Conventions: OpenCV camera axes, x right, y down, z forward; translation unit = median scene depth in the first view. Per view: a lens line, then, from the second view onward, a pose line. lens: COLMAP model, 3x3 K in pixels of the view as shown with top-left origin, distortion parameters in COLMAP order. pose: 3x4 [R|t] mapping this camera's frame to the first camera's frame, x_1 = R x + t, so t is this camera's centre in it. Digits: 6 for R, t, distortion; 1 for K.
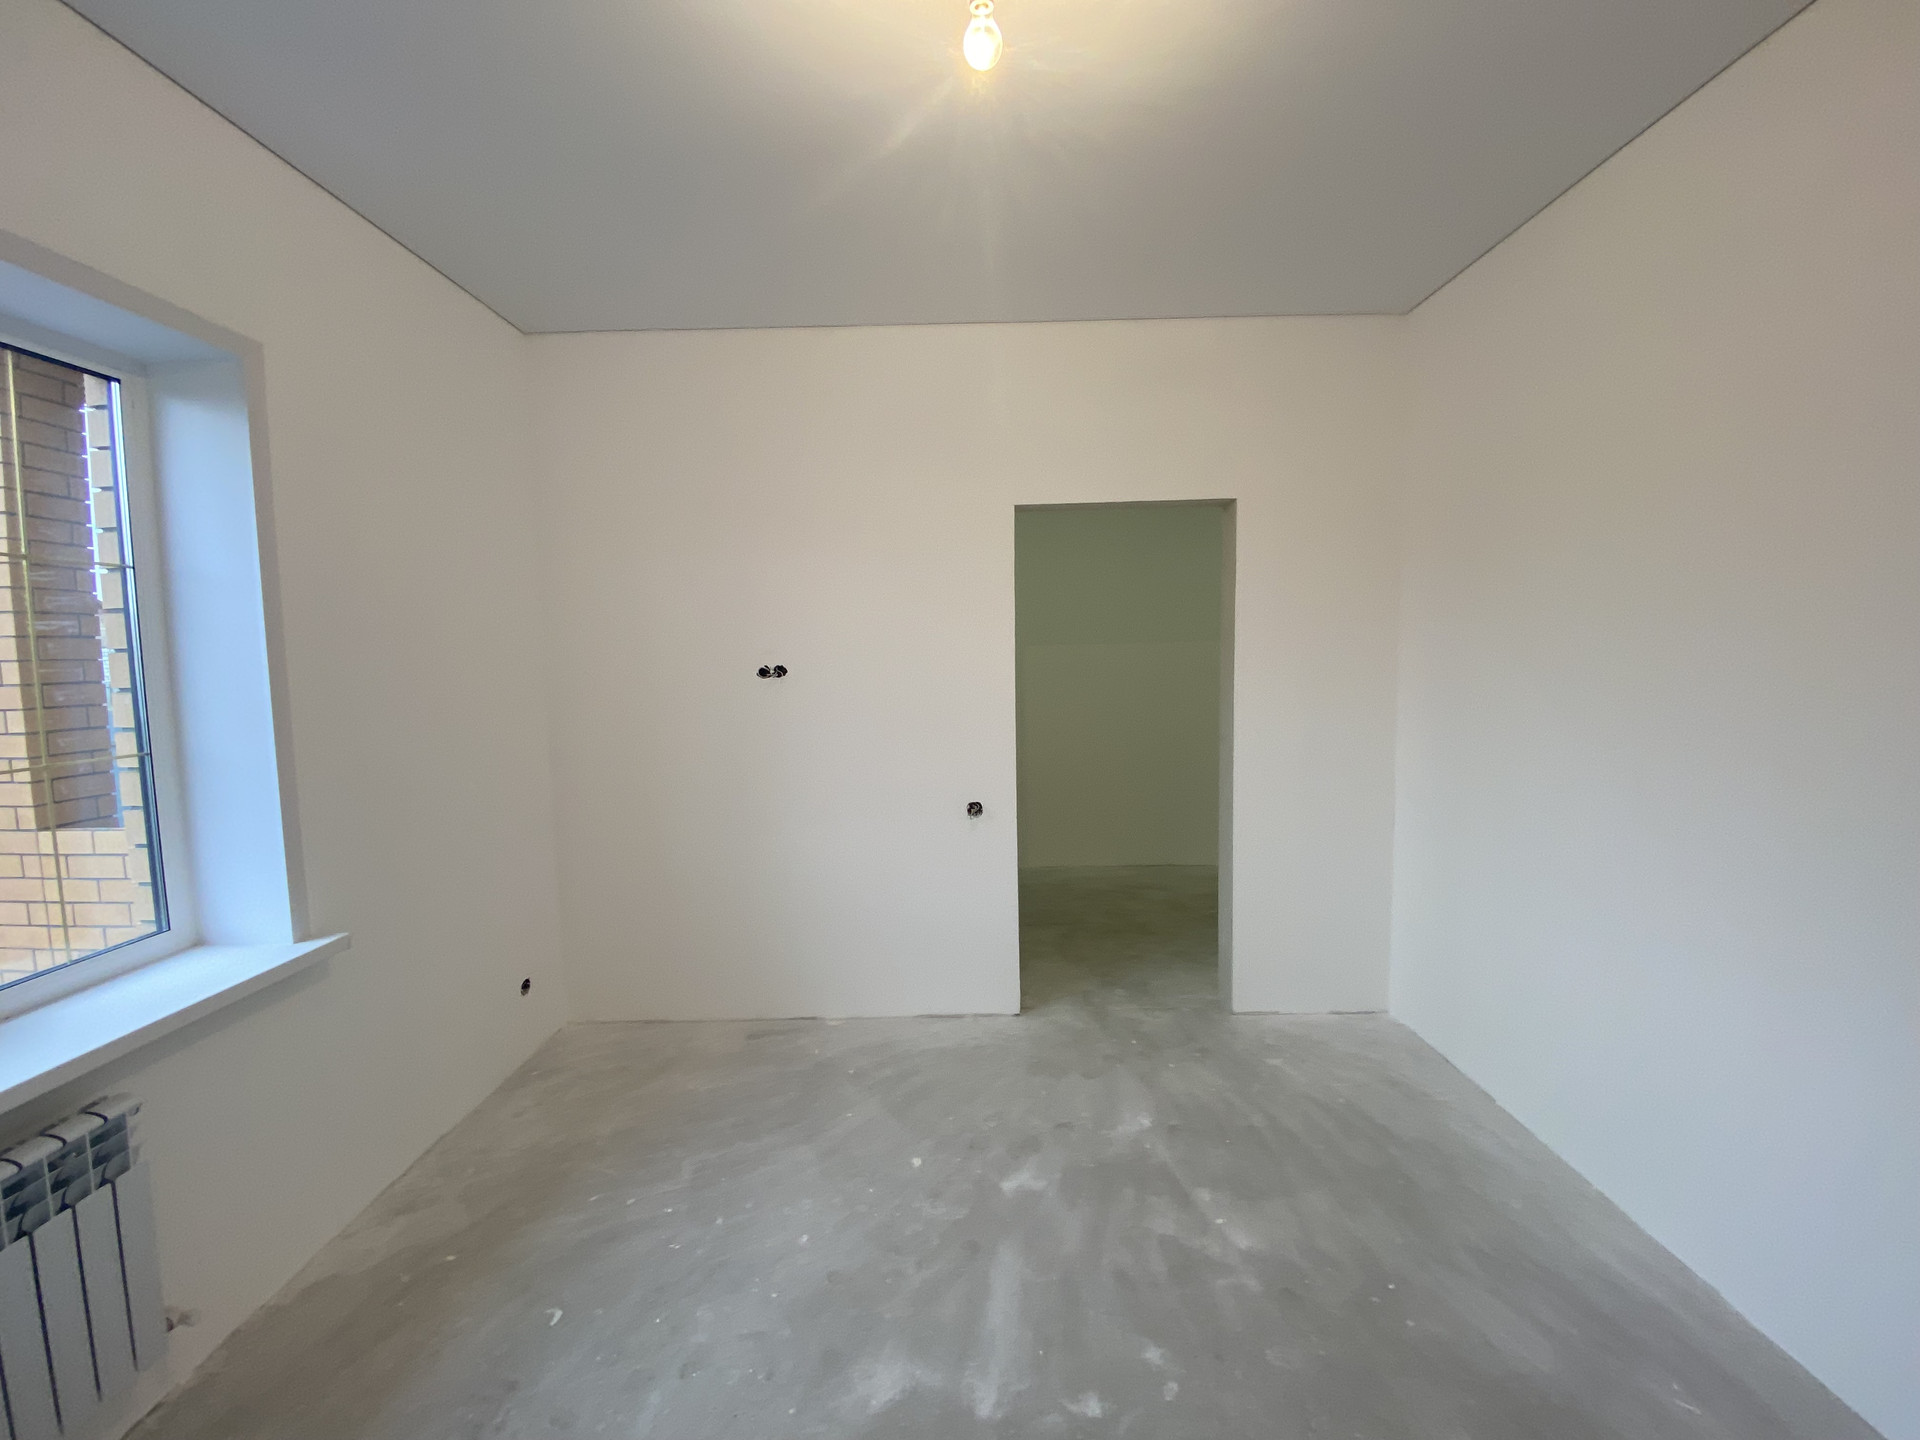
lens RADIAL K [[777.9, 0, 966.1], [0, 777.9, 720.7], [0, 0, 1]] dist [0.013914, -0.018020]
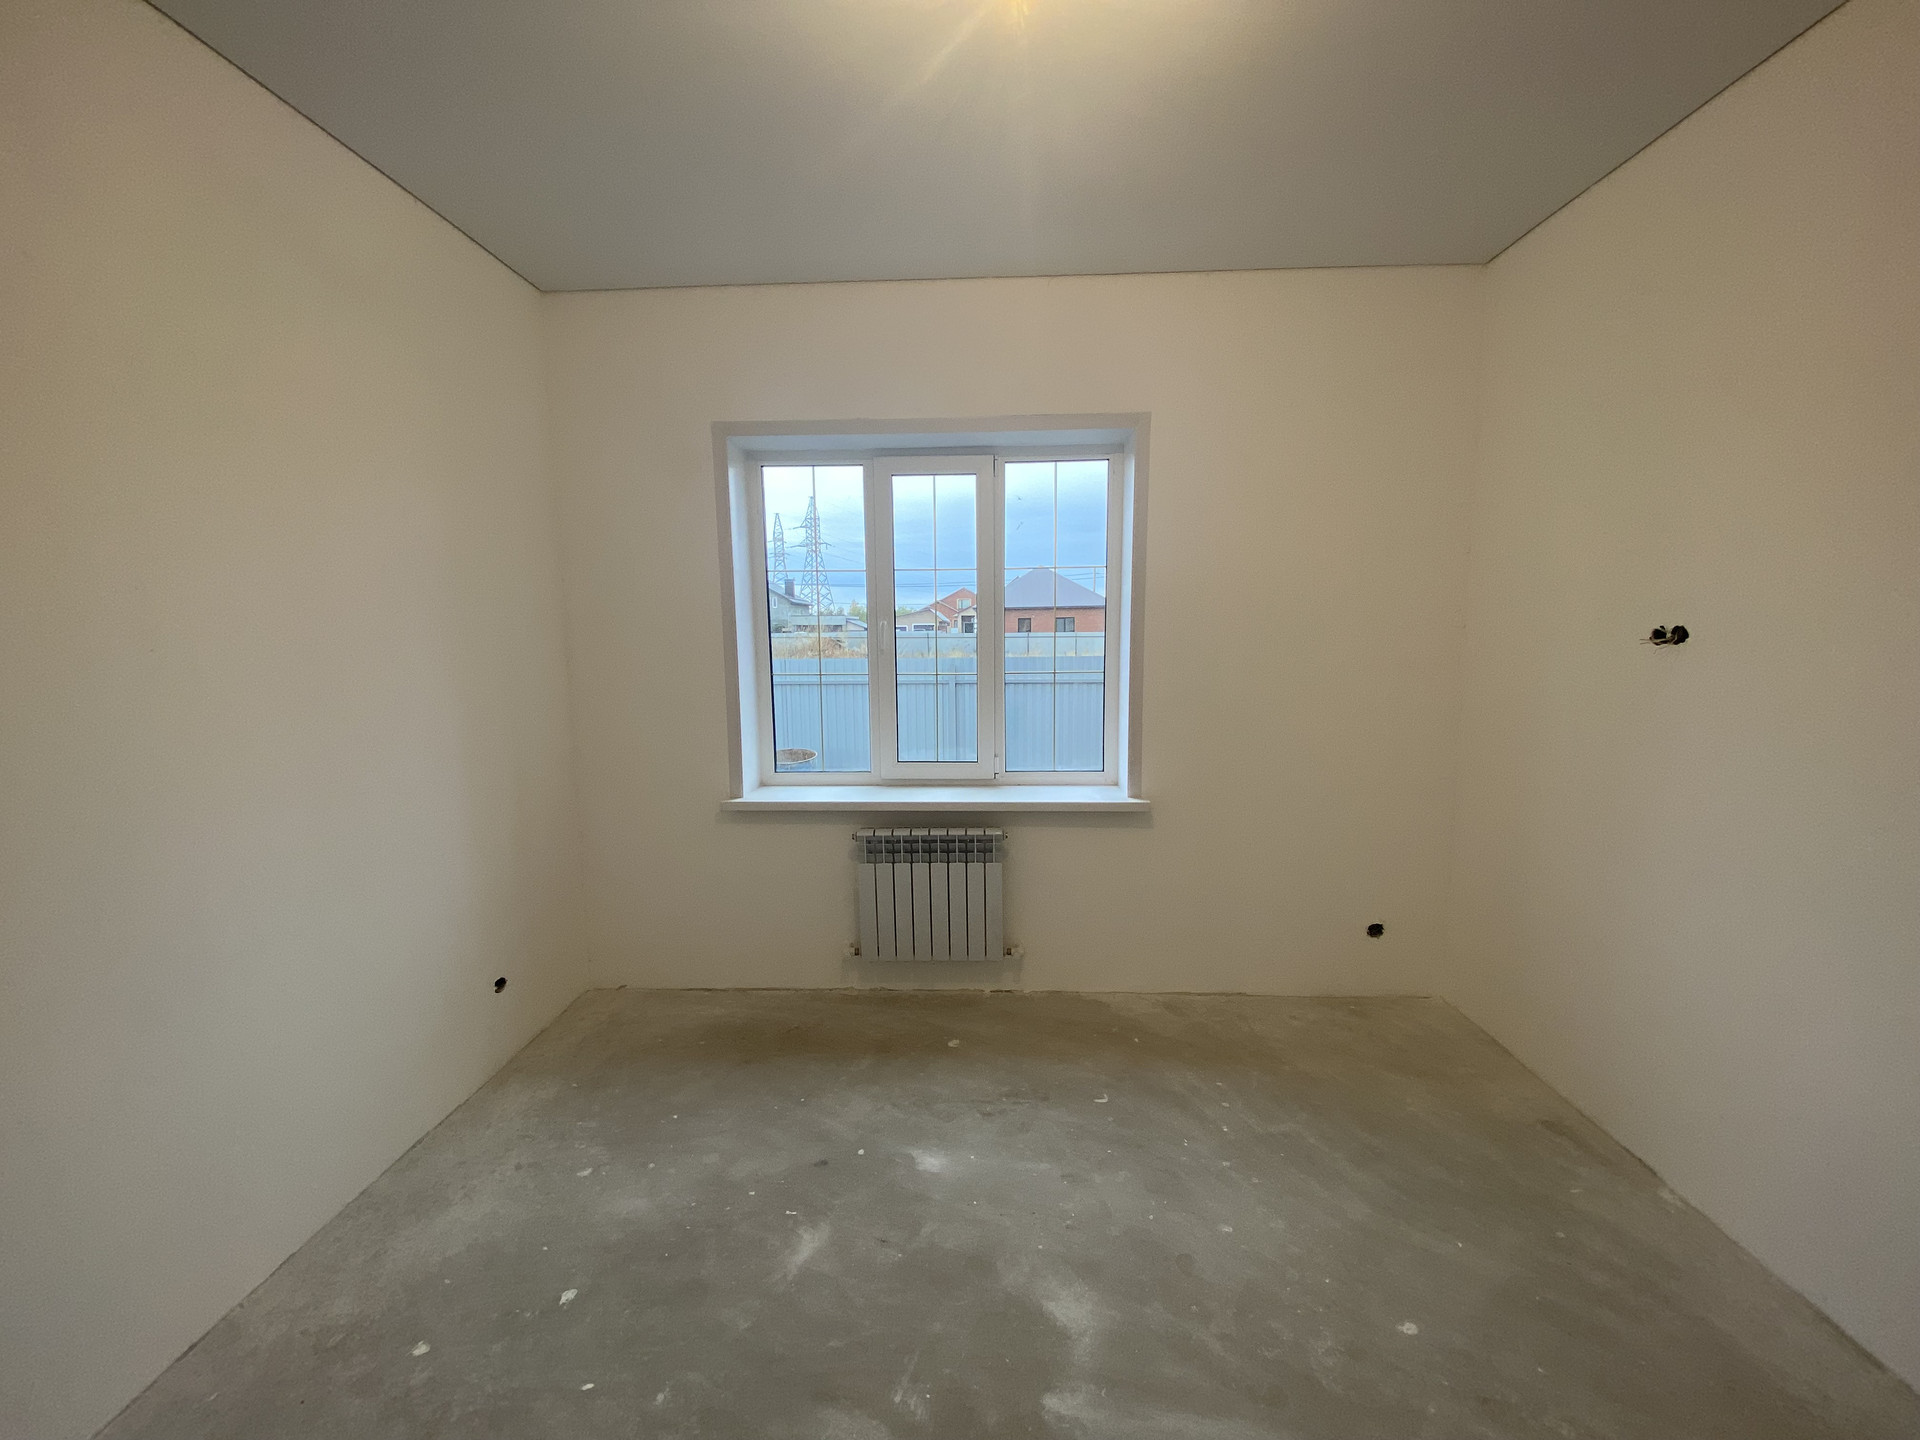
lens RADIAL K [[777.9, 0, 966.1], [0, 777.9, 720.7], [0, 0, 1]] dist [0.013914, -0.018020]
pose [[-0.027138, 0.141027, -0.989634, 0.684920], [-0.080432, 0.986480, 0.142783, -0.070135], [0.996391, 0.083473, -0.015428, 0.656508]]
